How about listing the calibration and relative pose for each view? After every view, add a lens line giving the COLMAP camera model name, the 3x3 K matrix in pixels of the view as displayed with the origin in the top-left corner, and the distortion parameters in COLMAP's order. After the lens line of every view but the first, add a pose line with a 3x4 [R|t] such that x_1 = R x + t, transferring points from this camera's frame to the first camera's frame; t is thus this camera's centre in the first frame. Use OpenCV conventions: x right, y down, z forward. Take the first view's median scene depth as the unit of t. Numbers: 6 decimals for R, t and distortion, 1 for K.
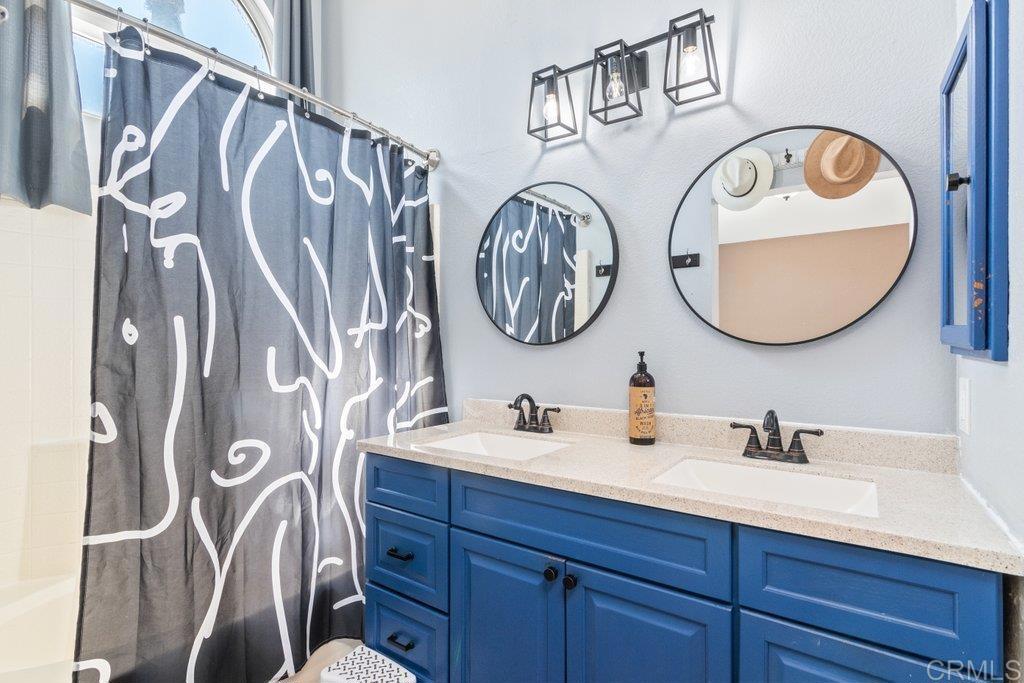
lens RADIAL K [[489.7, 0, 510.3], [0, 489.7, 341.4], [0, 0, 1]] dist [-0.003625, 0.001165]
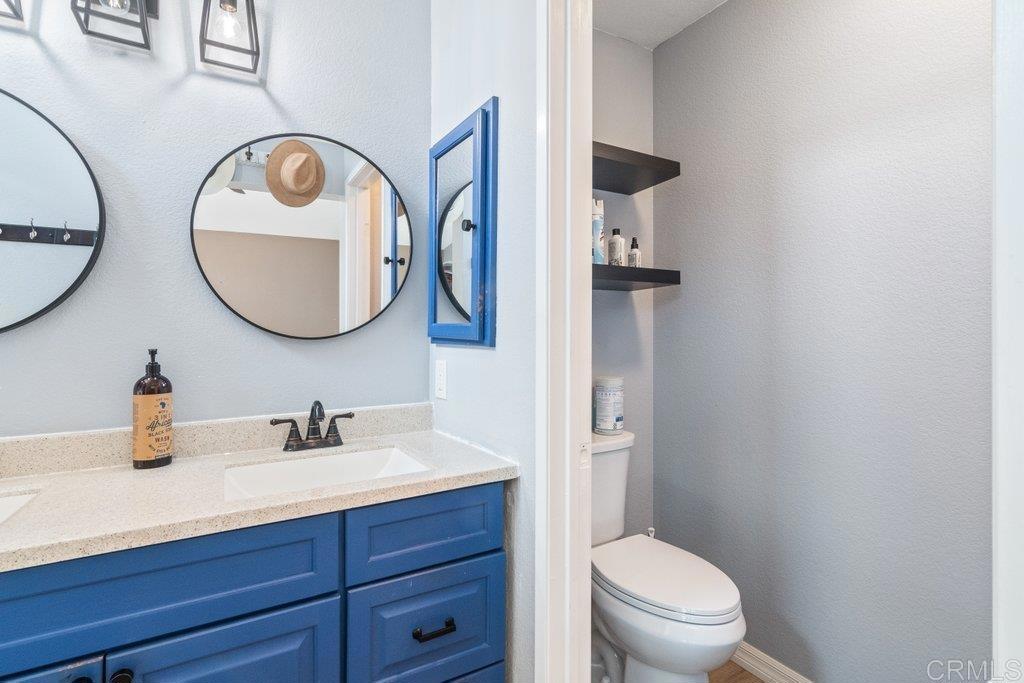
lens RADIAL K [[489.7, 0, 508.8], [0, 489.7, 334.7], [0, 0, 1]] dist [-0.003625, 0.001165]
pose [[0.419959, 0.000258, 0.907543, -0.237129], [0.004807, 0.999985, -0.002509, 0.002868], [-0.907531, 0.005417, 0.419951, 0.174692]]
